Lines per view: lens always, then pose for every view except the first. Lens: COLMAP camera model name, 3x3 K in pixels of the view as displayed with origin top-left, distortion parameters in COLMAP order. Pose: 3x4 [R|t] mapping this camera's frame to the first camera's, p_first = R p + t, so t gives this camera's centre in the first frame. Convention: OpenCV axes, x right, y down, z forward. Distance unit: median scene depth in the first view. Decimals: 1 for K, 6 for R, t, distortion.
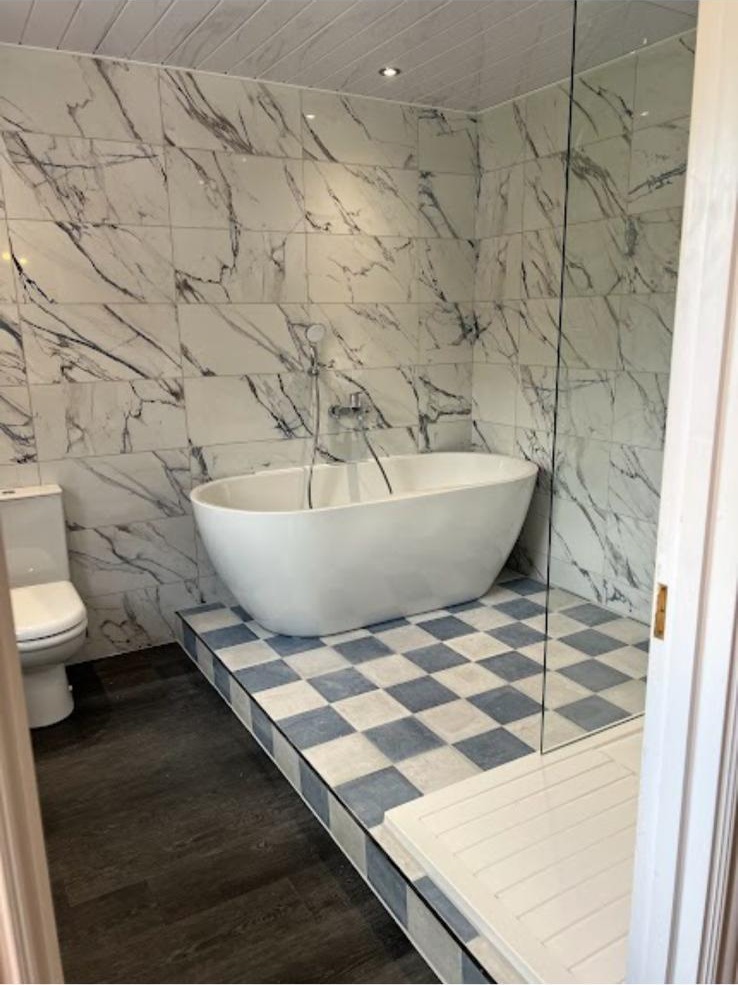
lens RADIAL K [[740.5, 0, 369.9], [0, 740.5, 490.8], [0, 0, 1]] dist [0.014009, 0.004075]
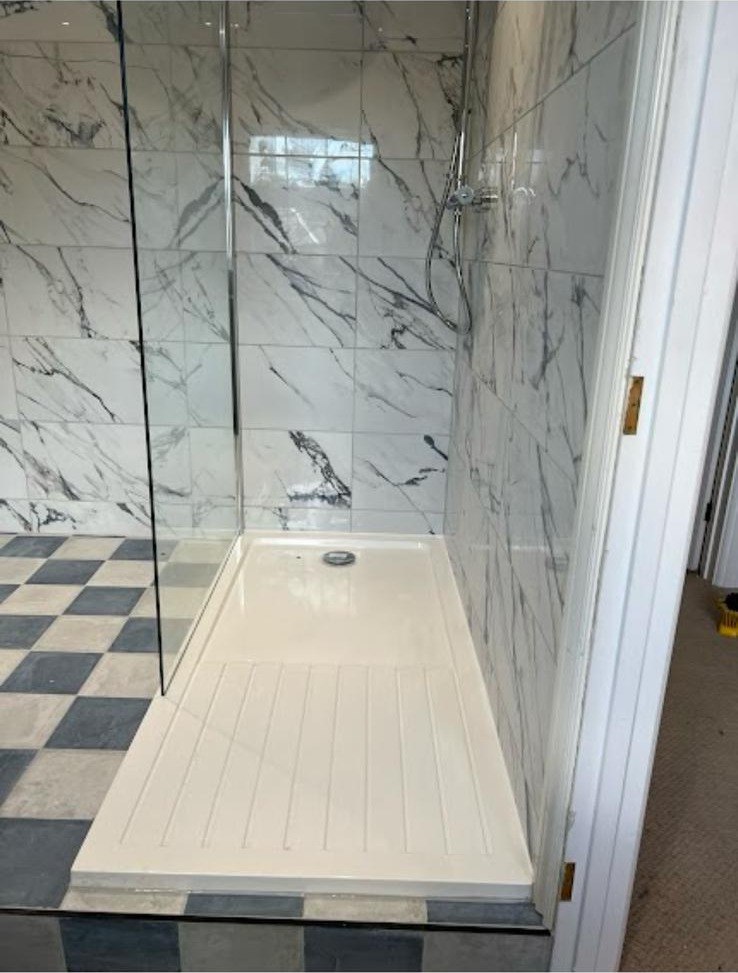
lens RADIAL K [[732.3, 0, 370.2], [0, 732.3, 491.0], [0, 0, 1]] dist [0.001191, -0.020220]
pose [[0.505192, -0.243927, 0.827817, -0.187108], [0.159130, 0.969105, 0.188447, 0.011816], [-0.848209, 0.036528, 0.528401, 0.250500]]
